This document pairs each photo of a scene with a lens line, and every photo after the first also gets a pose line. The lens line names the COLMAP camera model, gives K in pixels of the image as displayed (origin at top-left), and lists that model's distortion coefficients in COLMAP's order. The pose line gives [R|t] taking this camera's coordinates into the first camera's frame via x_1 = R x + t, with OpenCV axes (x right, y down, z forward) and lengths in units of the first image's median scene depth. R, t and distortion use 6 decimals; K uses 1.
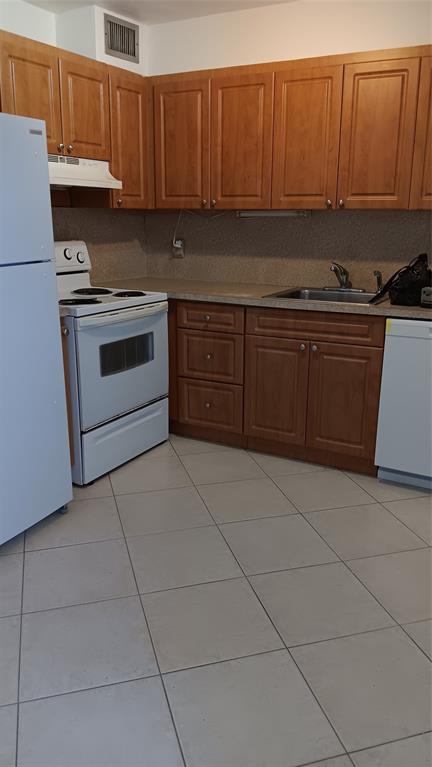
lens RADIAL K [[616.3, 0, 219.9], [0, 616.3, 380.9], [0, 0, 1]] dist [0.181084, -0.314737]
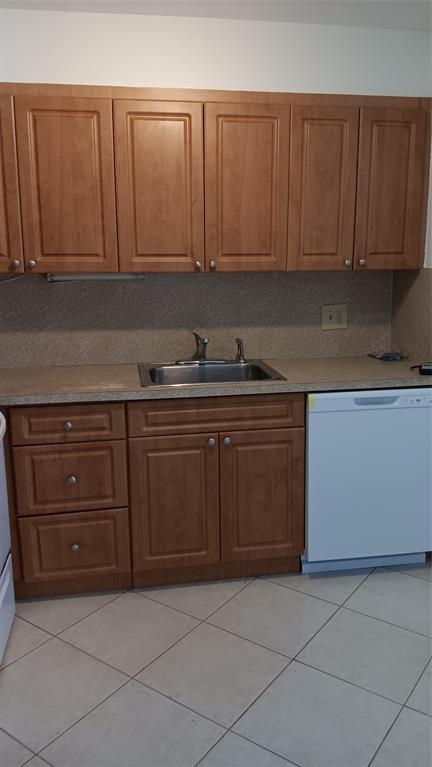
lens RADIAL K [[616.3, 0, 219.9], [0, 616.3, 380.9], [0, 0, 1]] dist [0.181084, -0.314737]
pose [[0.781411, -0.141017, 0.607875, -0.312962], [0.175764, 0.984429, 0.002429, -0.124792], [-0.598752, 0.104944, 0.794029, 0.333944]]
